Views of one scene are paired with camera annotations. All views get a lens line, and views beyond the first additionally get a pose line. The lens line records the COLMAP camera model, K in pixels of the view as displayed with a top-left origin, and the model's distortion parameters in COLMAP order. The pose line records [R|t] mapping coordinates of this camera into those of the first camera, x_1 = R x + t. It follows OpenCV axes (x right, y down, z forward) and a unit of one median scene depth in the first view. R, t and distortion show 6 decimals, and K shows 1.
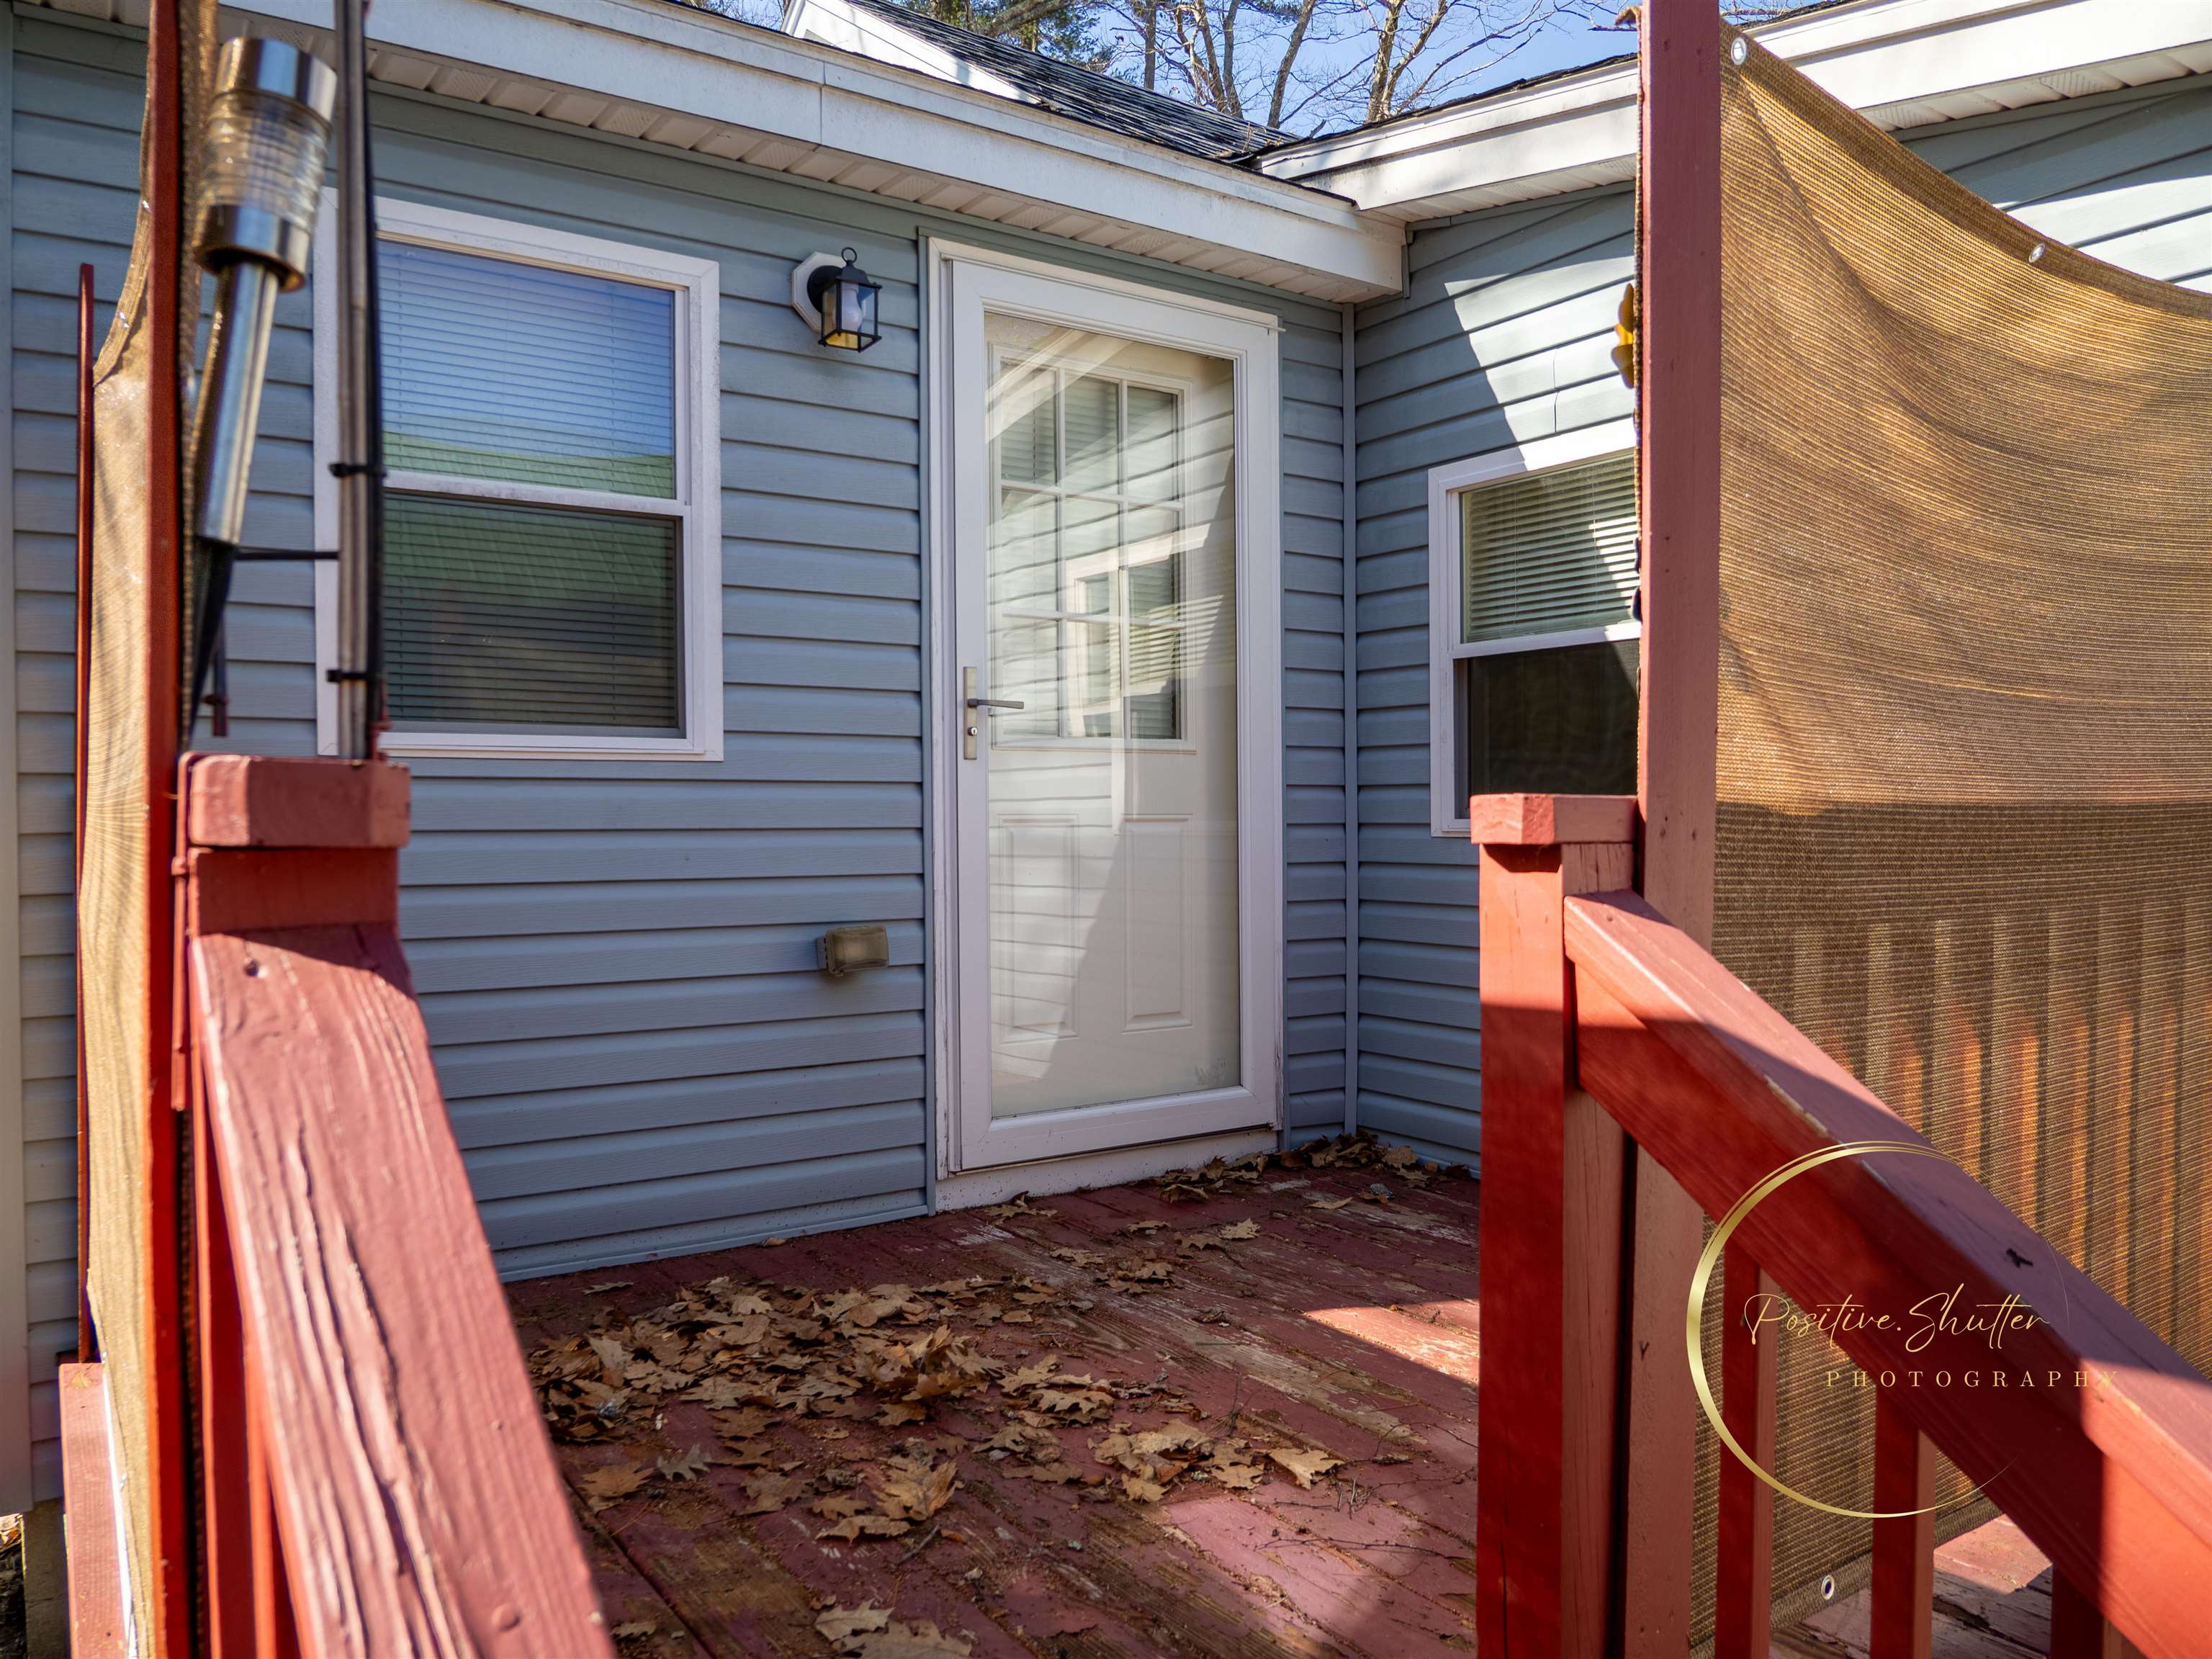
lens RADIAL K [[1595.2, 0, 1101.7], [0, 1595.2, 835.8], [0, 0, 1]] dist [-0.050789, 0.023642]
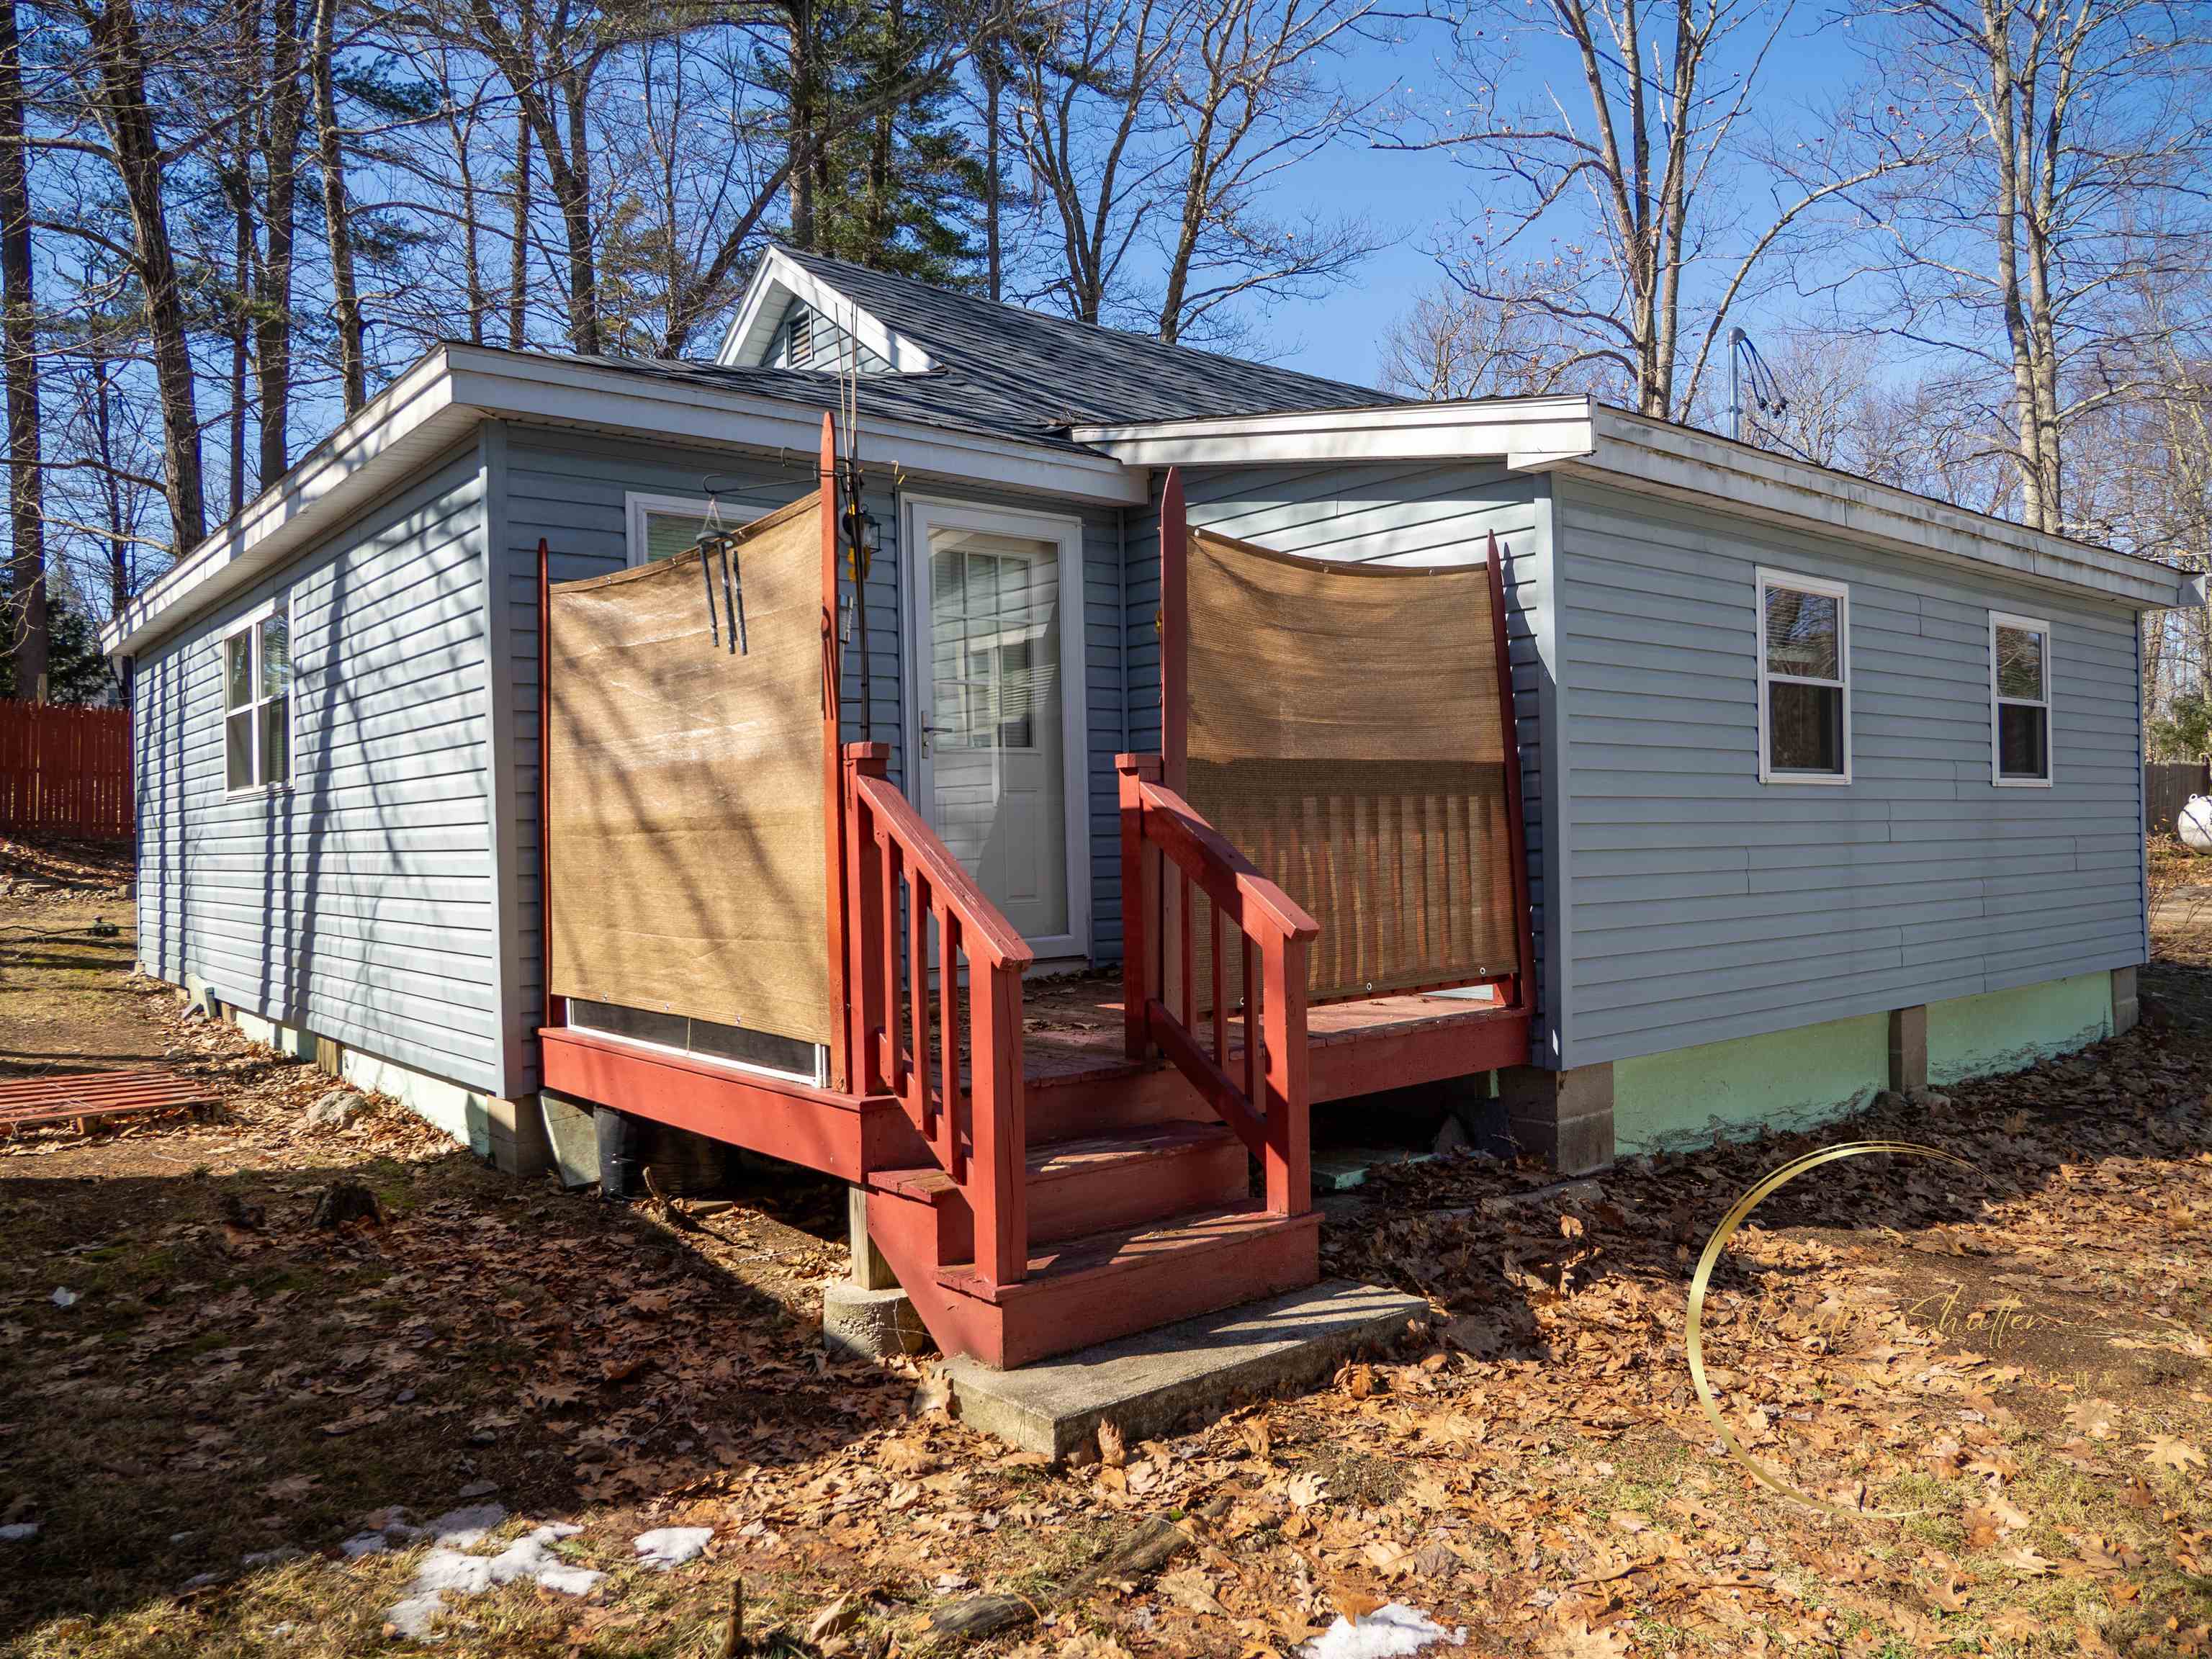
lens RADIAL K [[1595.2, 0, 1101.7], [0, 1595.2, 835.8], [0, 0, 1]] dist [-0.050789, 0.023642]
pose [[0.995500, -0.017690, 0.093094, -0.039073], [0.018859, 0.999754, -0.011695, 0.057643], [-0.092864, 0.013398, 0.995589, -0.744032]]
